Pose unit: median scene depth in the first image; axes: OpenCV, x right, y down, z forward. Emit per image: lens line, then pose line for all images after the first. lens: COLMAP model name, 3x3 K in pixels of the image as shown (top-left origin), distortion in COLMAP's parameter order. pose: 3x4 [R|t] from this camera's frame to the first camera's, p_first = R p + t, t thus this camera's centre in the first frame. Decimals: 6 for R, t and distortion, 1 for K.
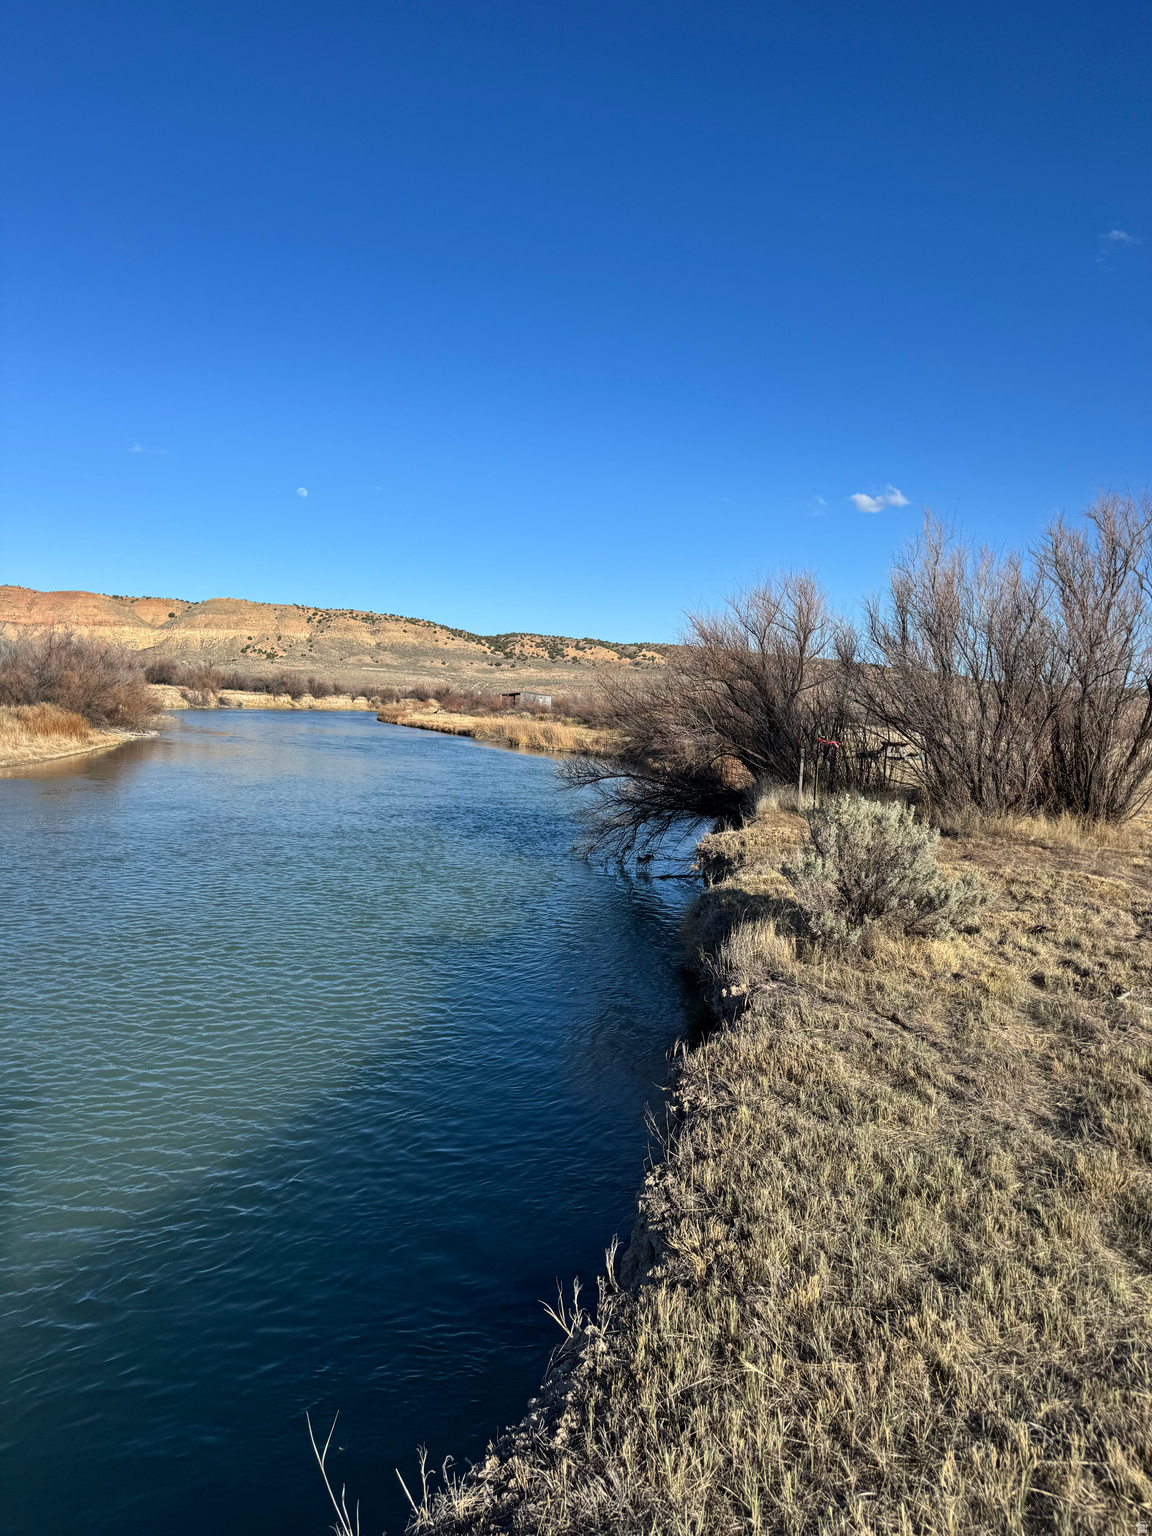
lens RADIAL K [[1089.8, 0, 576.0], [0, 1089.8, 768.0], [0, 0, 1]] dist [0.176899, -0.332339]
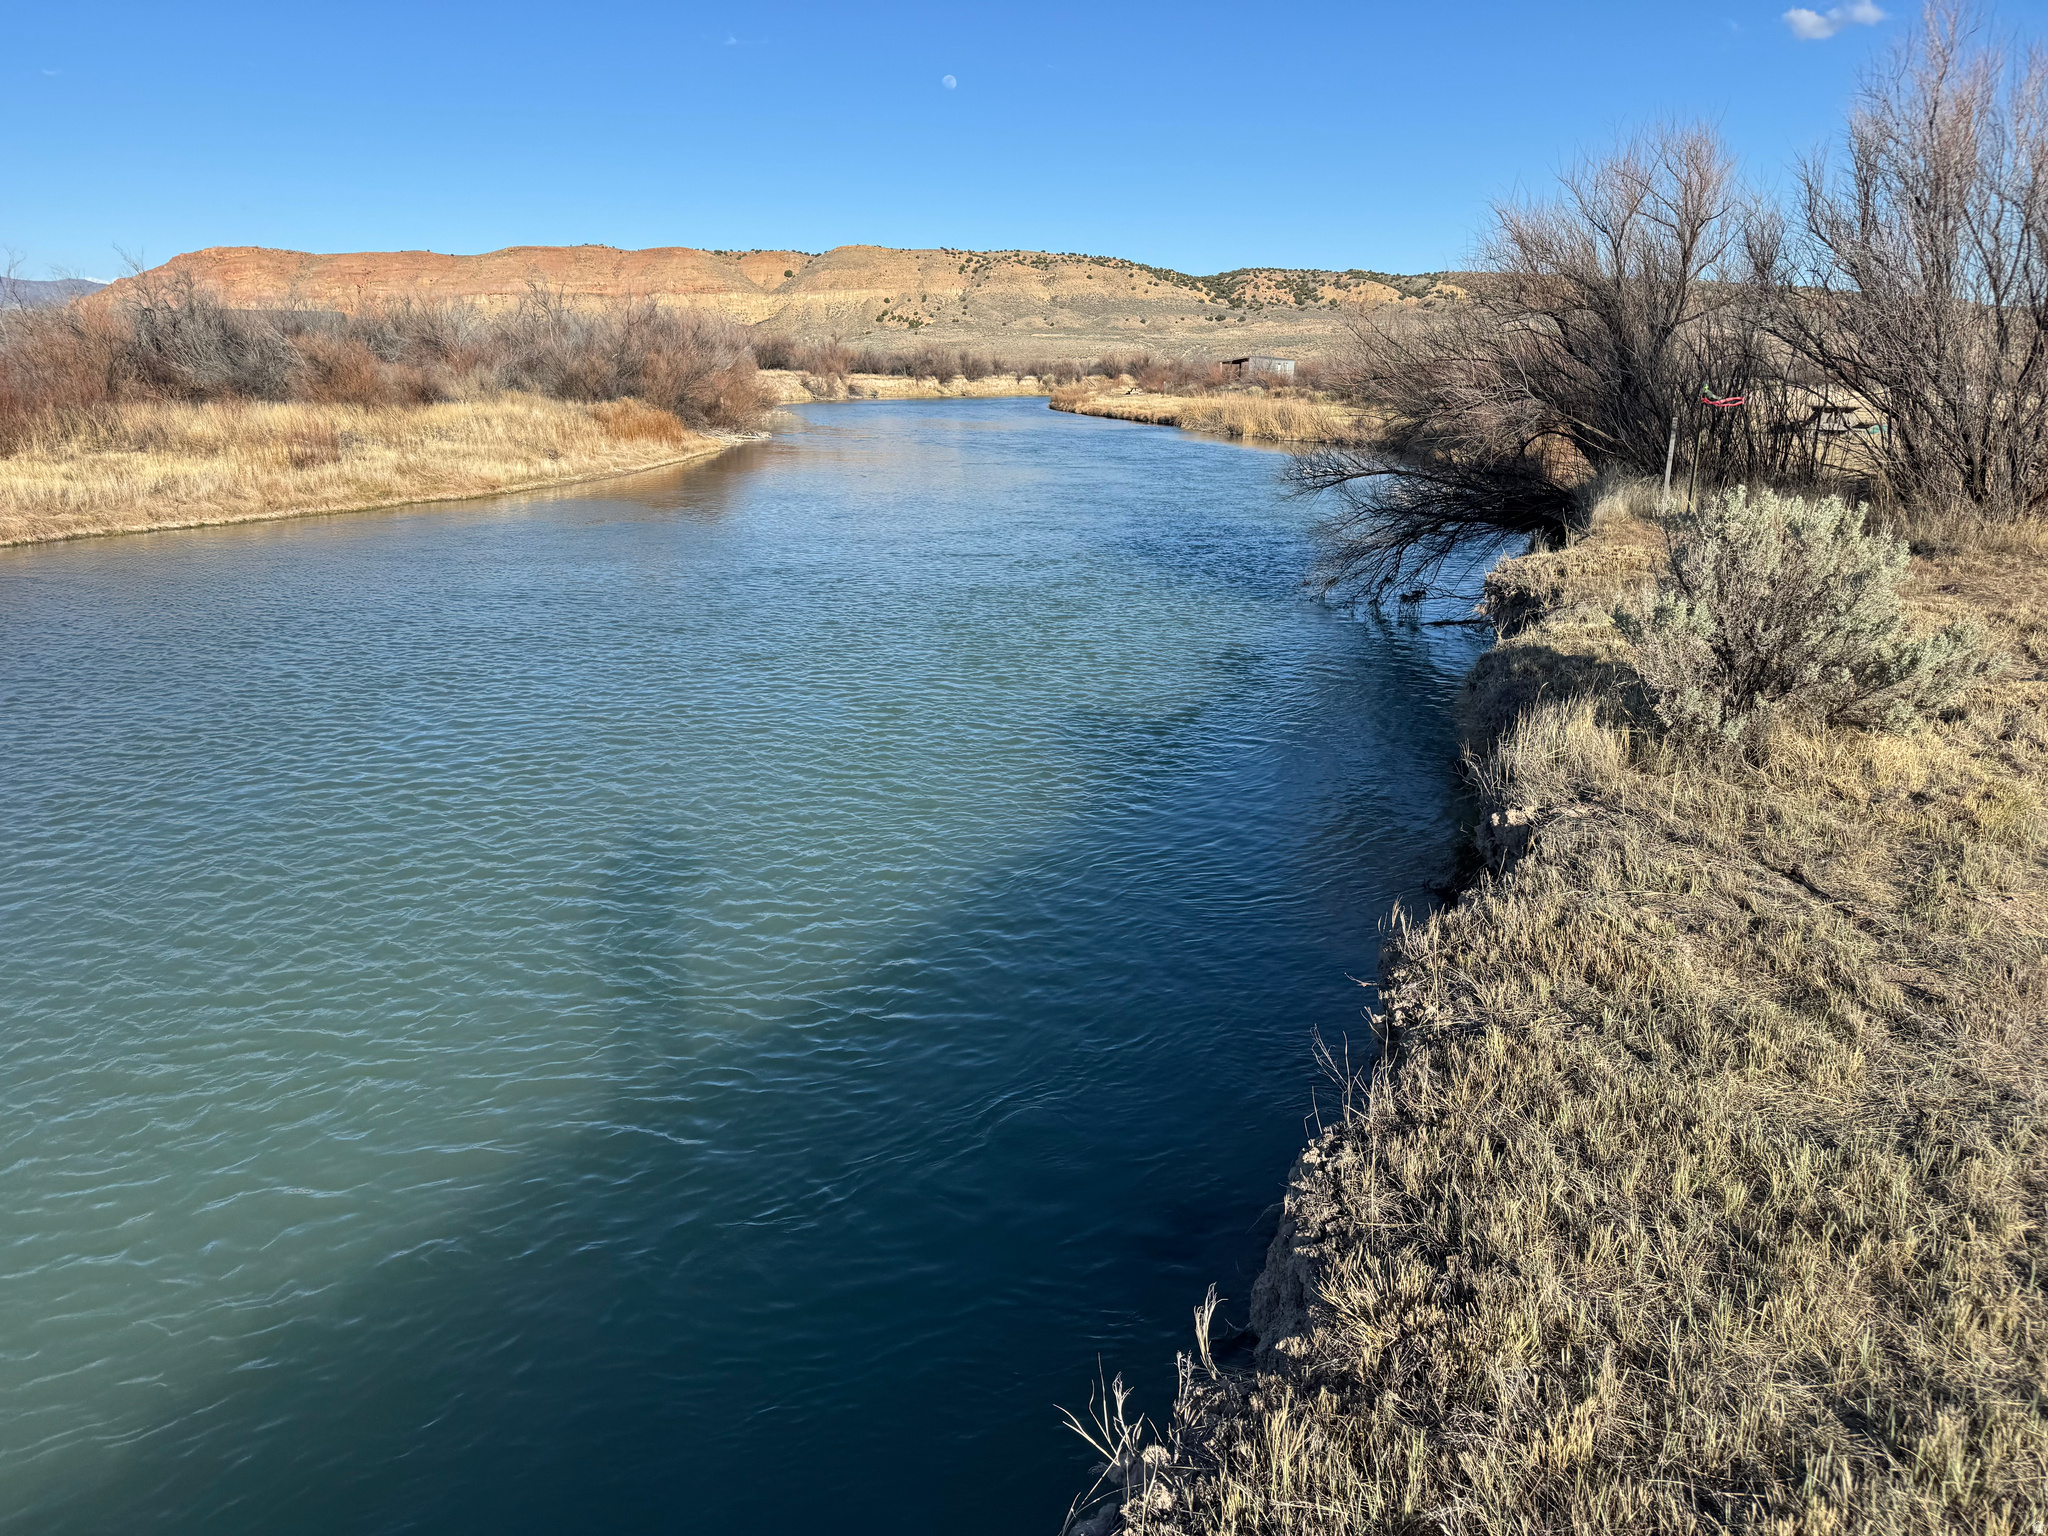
lens RADIAL K [[1436.0, 0, 996.0], [0, 1436.0, 794.7], [0, 0, 1]] dist [0.069421, -0.078448]
pose [[0.974135, 0.022414, -0.224853, 0.039268], [0.027051, 0.976345, 0.214519, 0.008006], [0.224342, -0.215053, 0.950486, 0.150266]]
